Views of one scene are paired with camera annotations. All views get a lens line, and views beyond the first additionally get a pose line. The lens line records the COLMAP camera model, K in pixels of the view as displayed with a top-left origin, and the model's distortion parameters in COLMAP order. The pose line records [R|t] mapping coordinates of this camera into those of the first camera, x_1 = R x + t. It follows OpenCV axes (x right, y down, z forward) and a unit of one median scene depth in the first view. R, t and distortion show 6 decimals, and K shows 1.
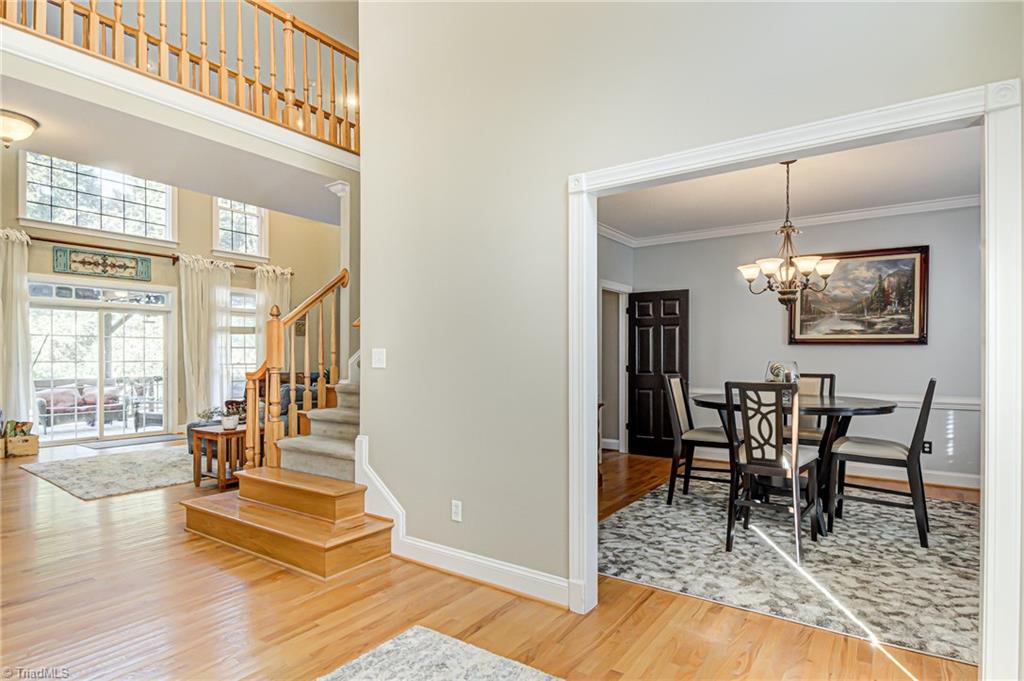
lens RADIAL K [[537.7, 0, 515.8], [0, 537.7, 347.7], [0, 0, 1]] dist [0.030556, -0.029627]
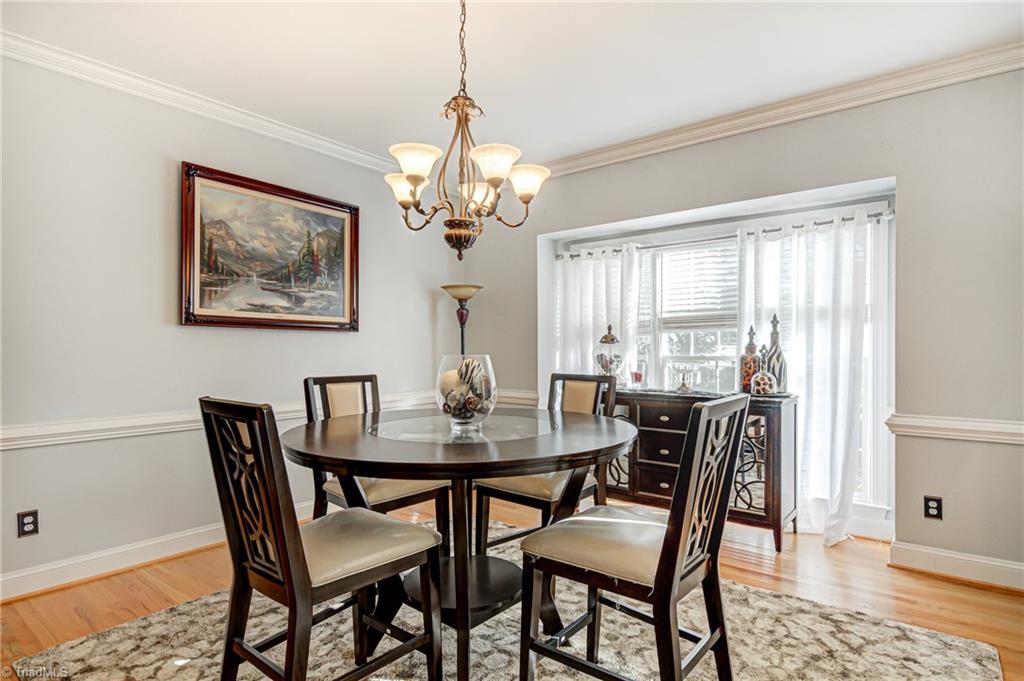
lens RADIAL K [[537.7, 0, 515.8], [0, 537.7, 347.7], [0, 0, 1]] dist [0.030556, -0.029627]
pose [[0.077131, -0.000928, 0.997021, -0.009599], [-0.014153, 0.999898, 0.002026, 0.012507], [-0.996921, -0.014267, 0.077110, 0.677846]]
